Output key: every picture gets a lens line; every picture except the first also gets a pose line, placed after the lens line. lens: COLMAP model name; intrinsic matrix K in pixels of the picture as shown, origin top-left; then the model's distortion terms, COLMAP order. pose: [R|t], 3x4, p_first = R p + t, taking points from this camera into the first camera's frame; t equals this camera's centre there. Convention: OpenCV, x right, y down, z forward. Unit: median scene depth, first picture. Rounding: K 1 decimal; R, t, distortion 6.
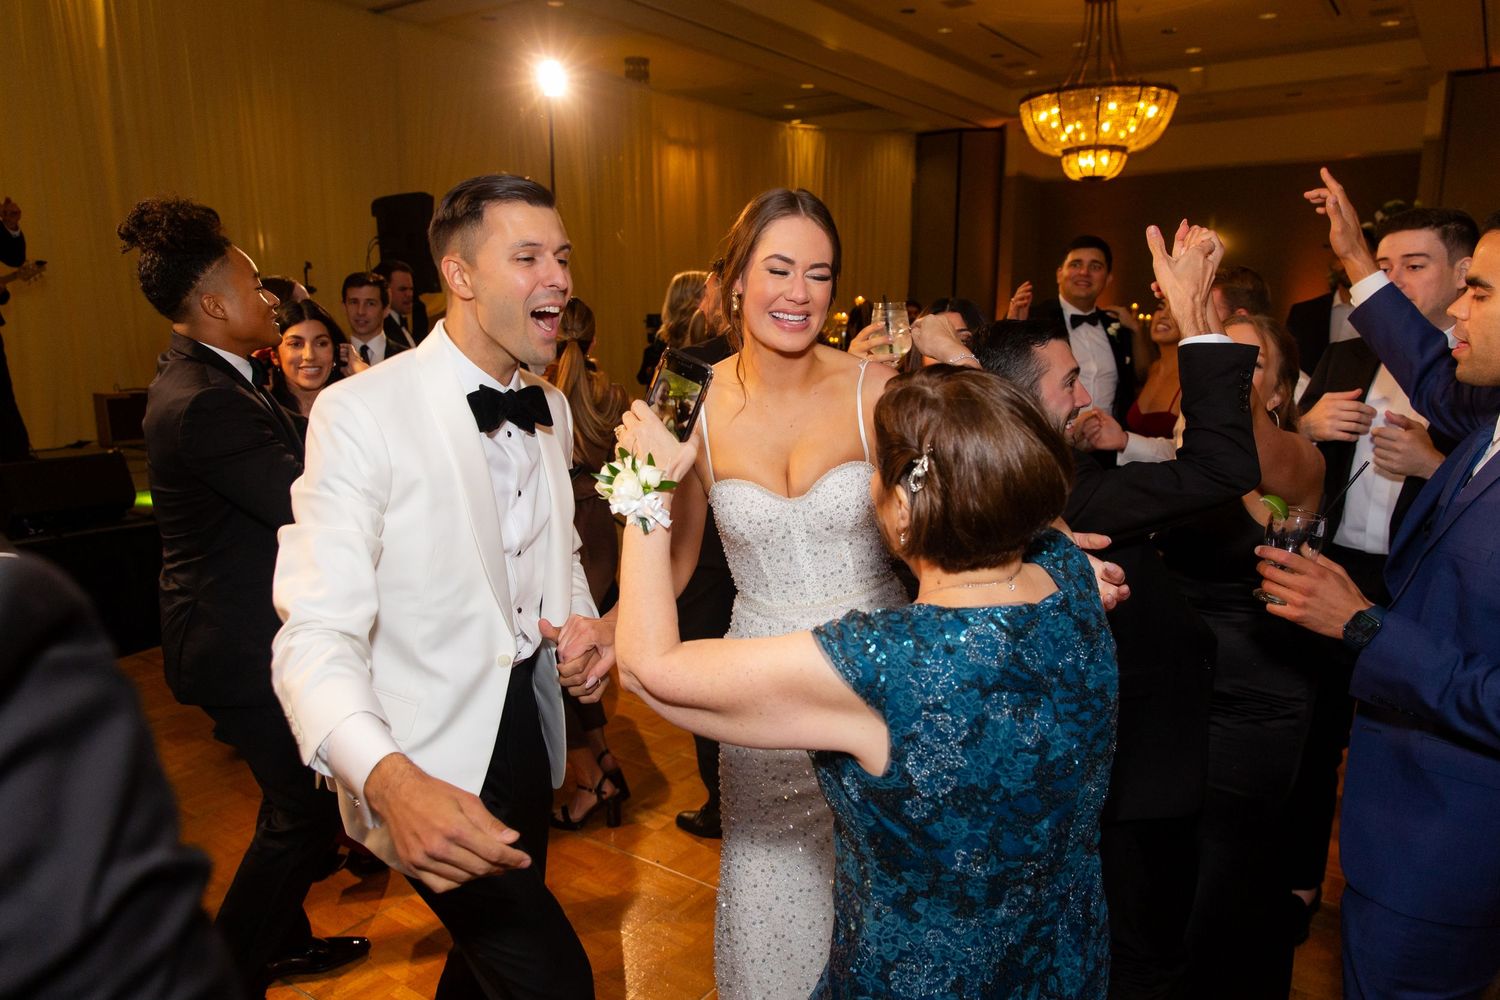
lens RADIAL K [[1011.2, 0, 750.0], [0, 1011.2, 500.0], [0, 0, 1]] dist [-0.003623, -0.002679]
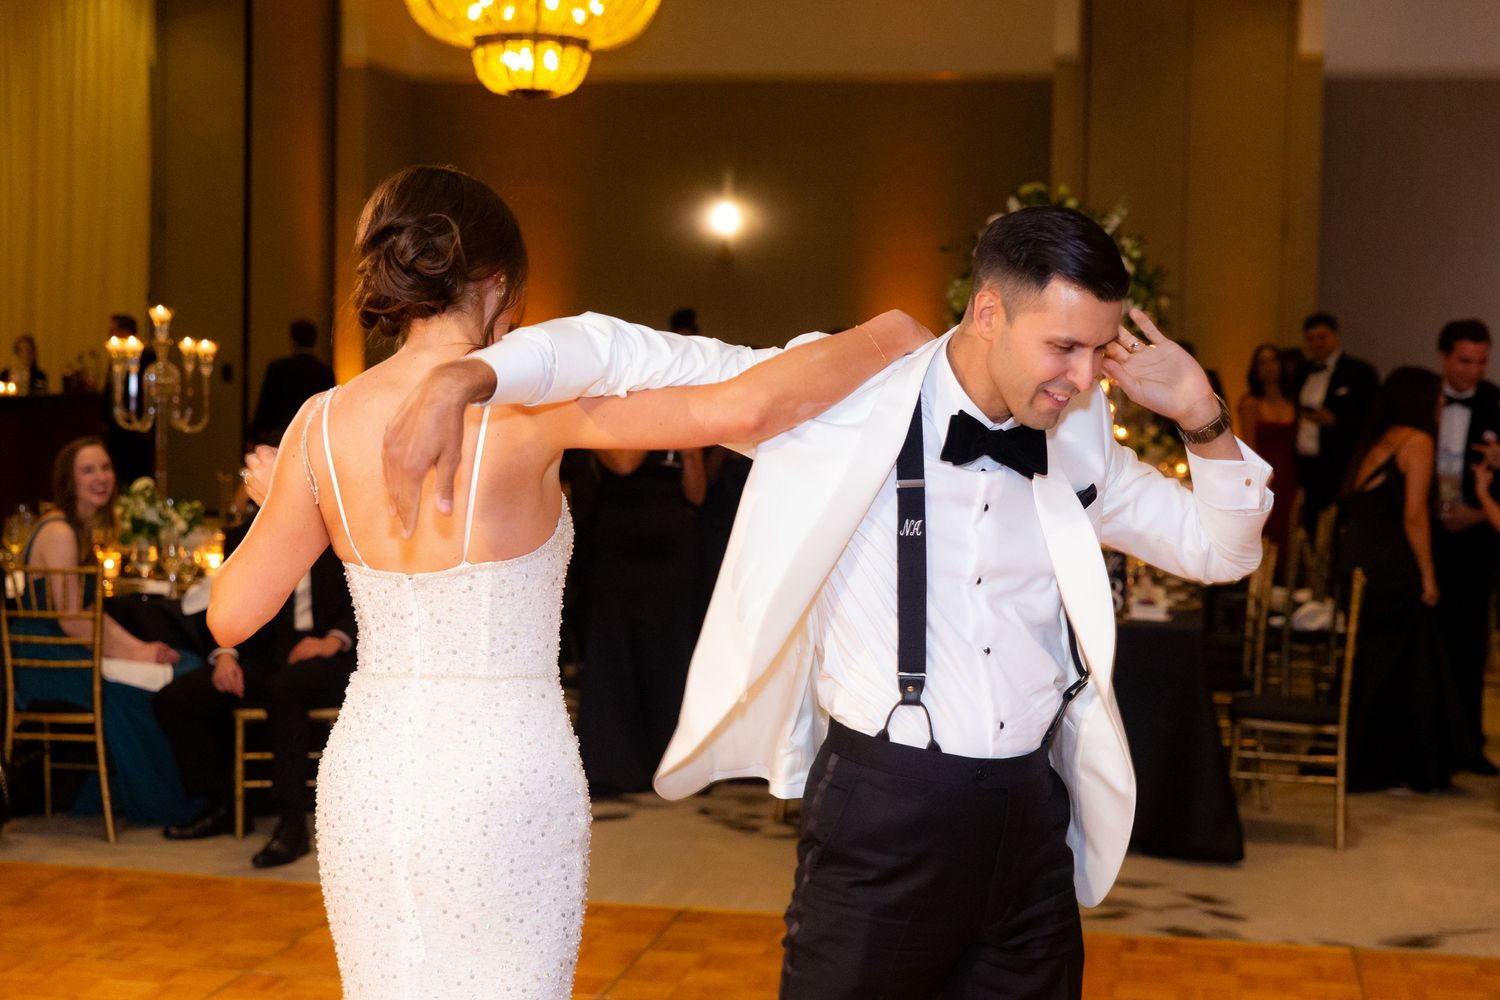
lens RADIAL K [[2309.0, 0, 750.0], [0, 2309.0, 500.0], [0, 0, 1]] dist [-0.005755, 0.013803]
pose [[0.903087, -0.011811, 0.429295, -0.077892], [0.059551, 0.993409, -0.097944, 0.019565], [-0.425308, 0.114017, 0.897838, -0.110428]]
